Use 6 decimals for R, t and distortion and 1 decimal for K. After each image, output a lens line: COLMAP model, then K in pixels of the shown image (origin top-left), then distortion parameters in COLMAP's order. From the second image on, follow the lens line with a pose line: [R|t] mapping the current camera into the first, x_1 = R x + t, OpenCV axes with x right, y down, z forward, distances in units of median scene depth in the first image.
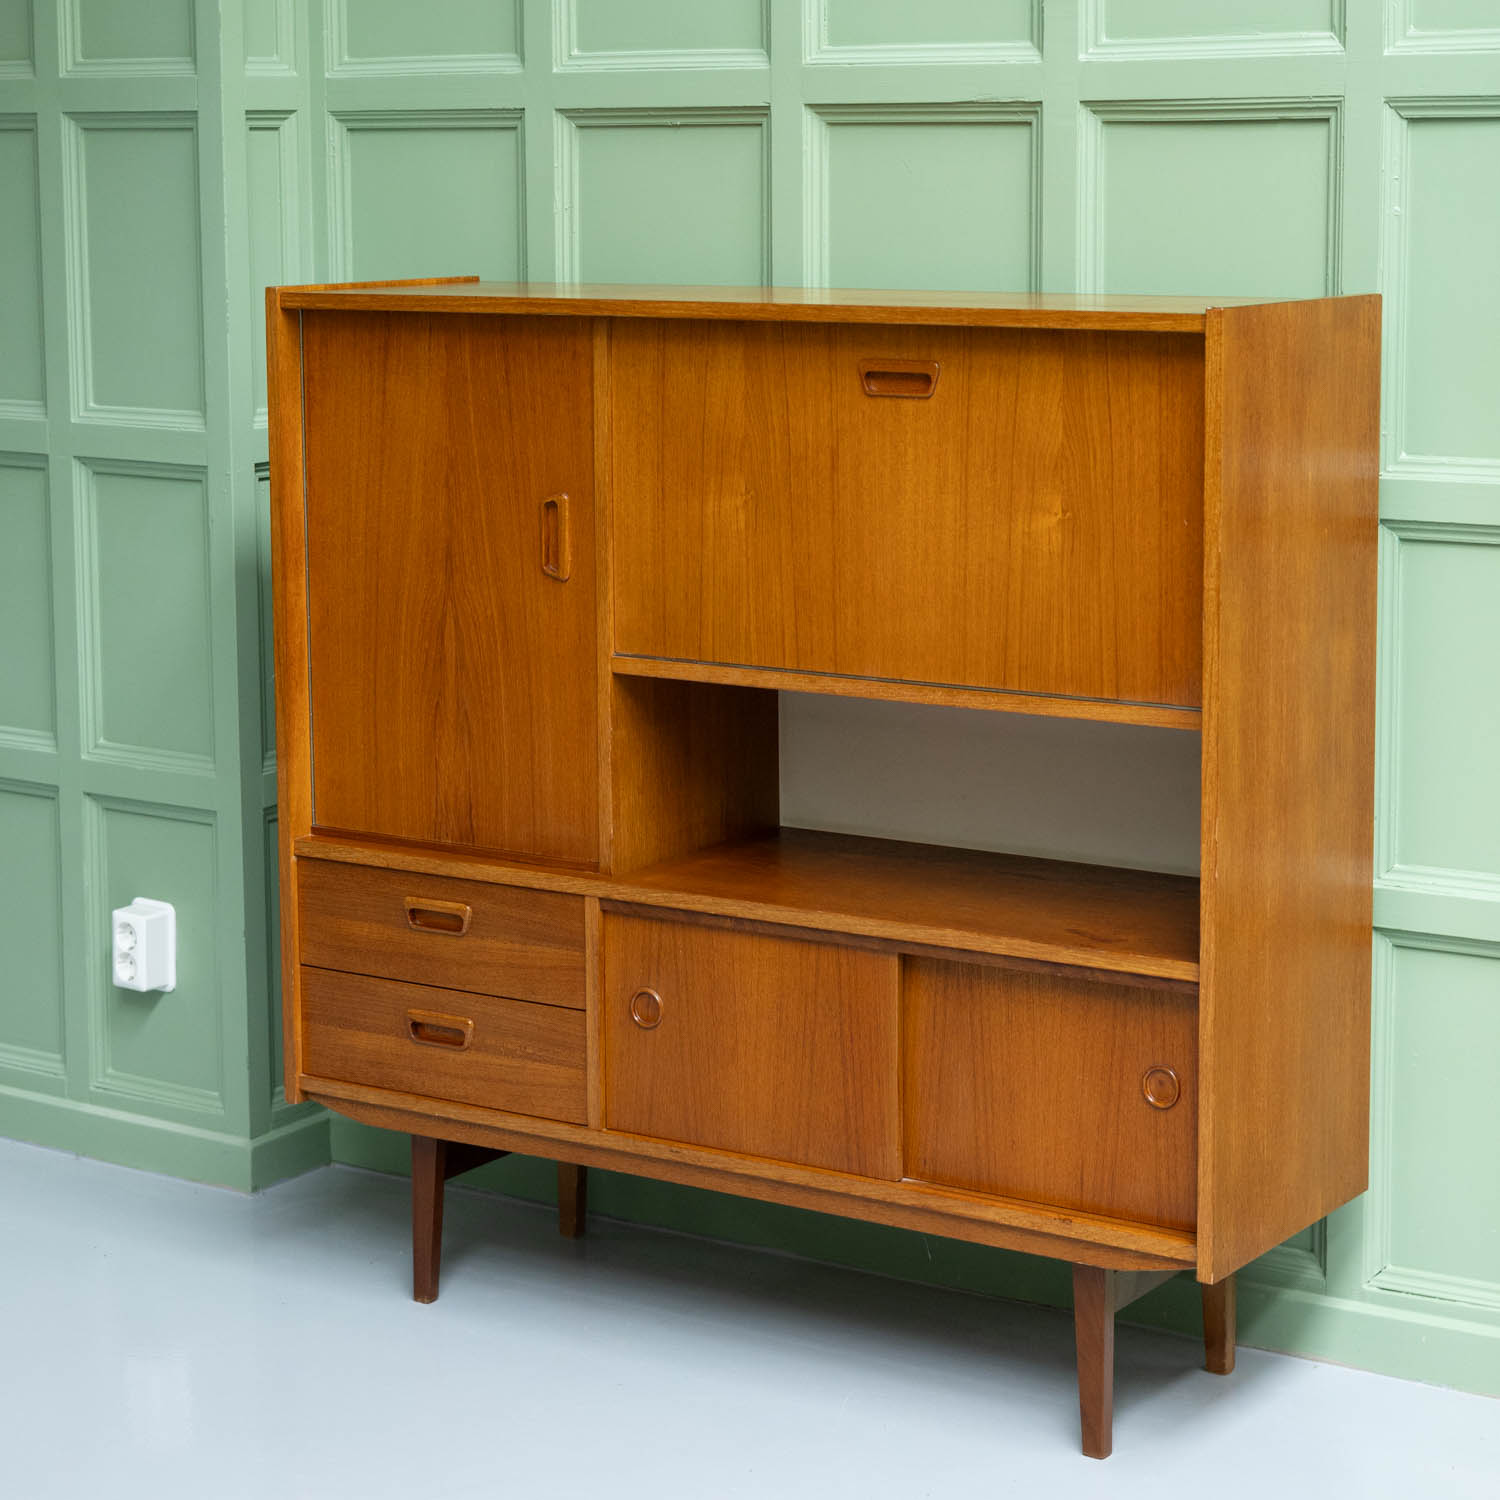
lens RADIAL K [[3512.6, 0, 718.7], [0, 3512.6, 574.9], [0, 0, 1]] dist [-0.006116, 0.151579]
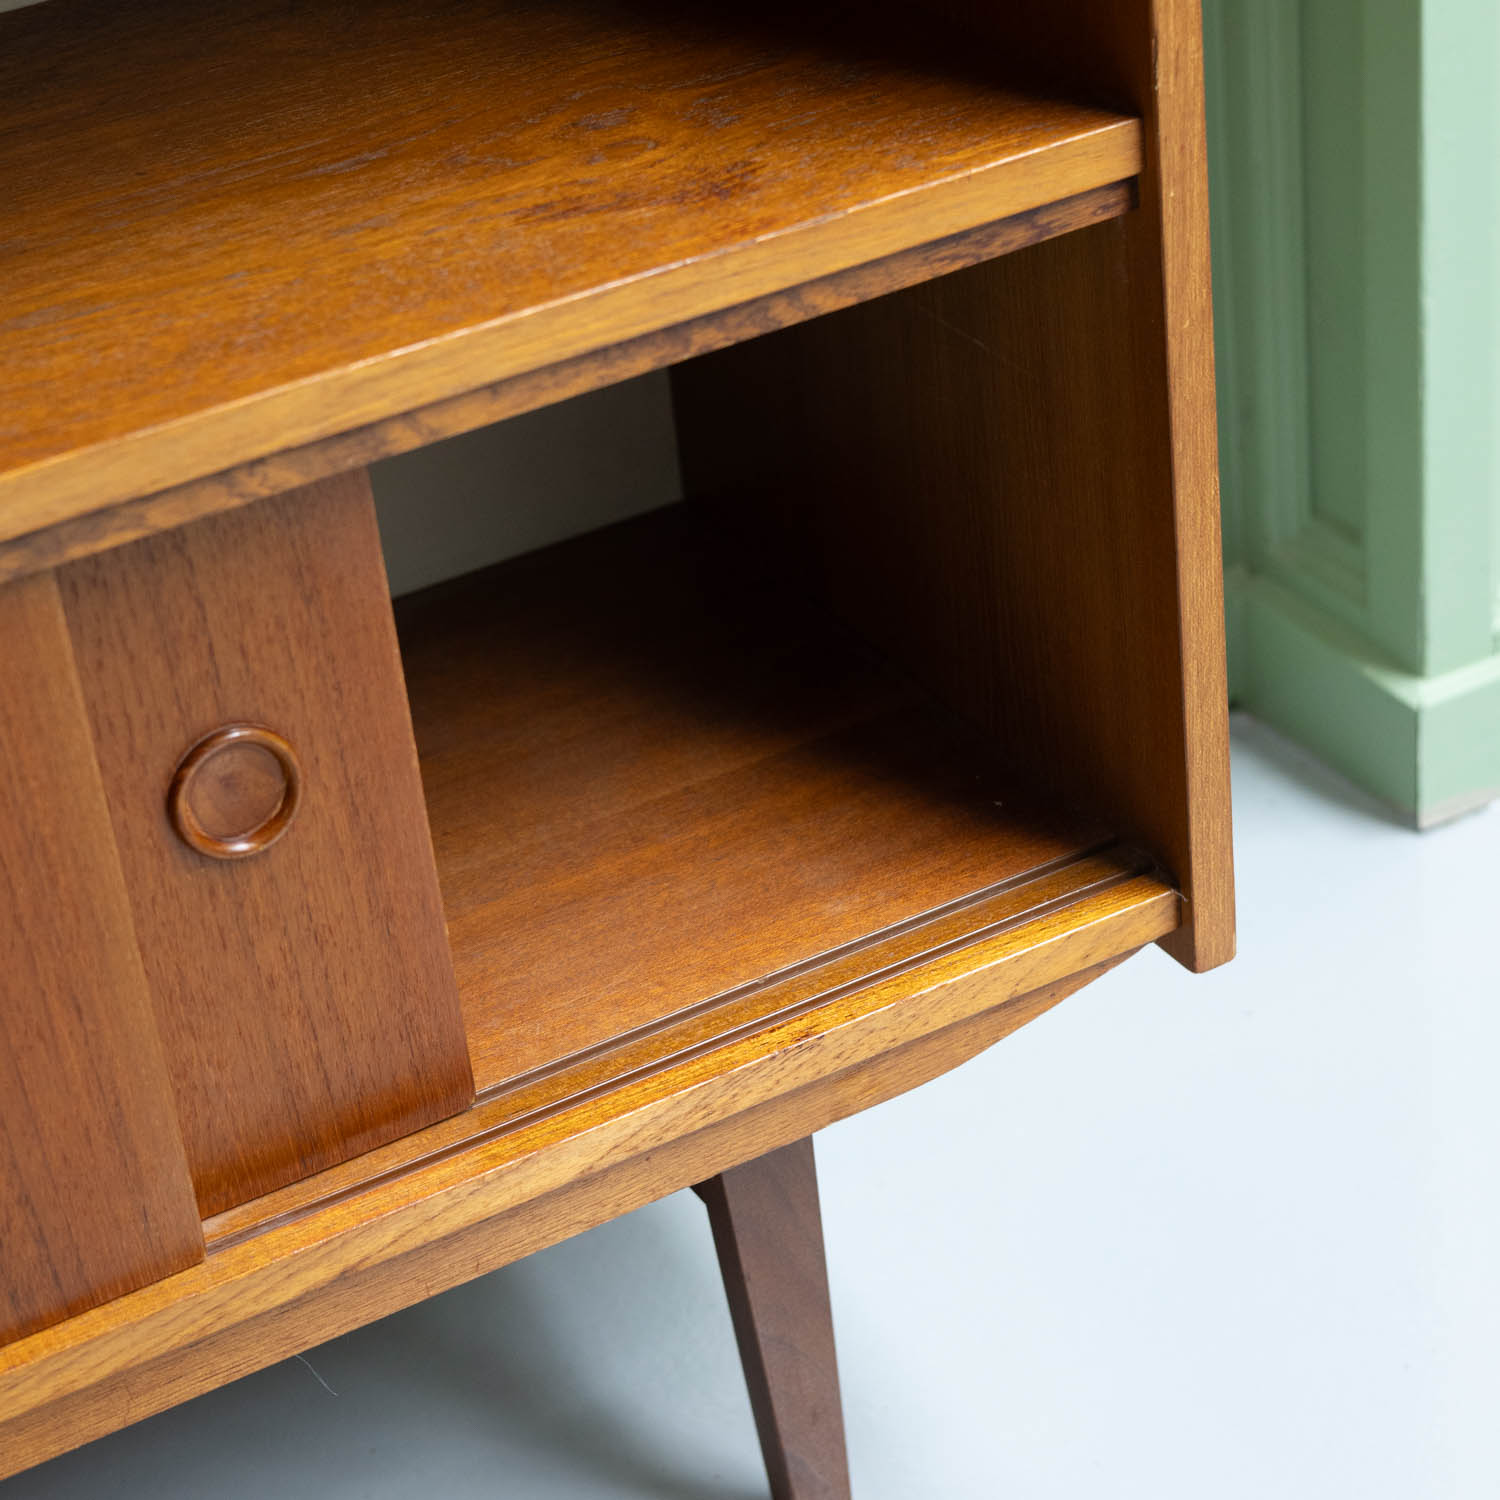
lens RADIAL K [[3538.1, 0, 714.3], [0, 3538.1, 577.9], [0, 0, 1]] dist [0.047181, -0.166434]
pose [[0.451375, -0.462707, 0.762996, -0.127243], [0.207434, 0.886041, 0.414612, 0.007940], [-0.867889, -0.028874, 0.495918, 0.799615]]
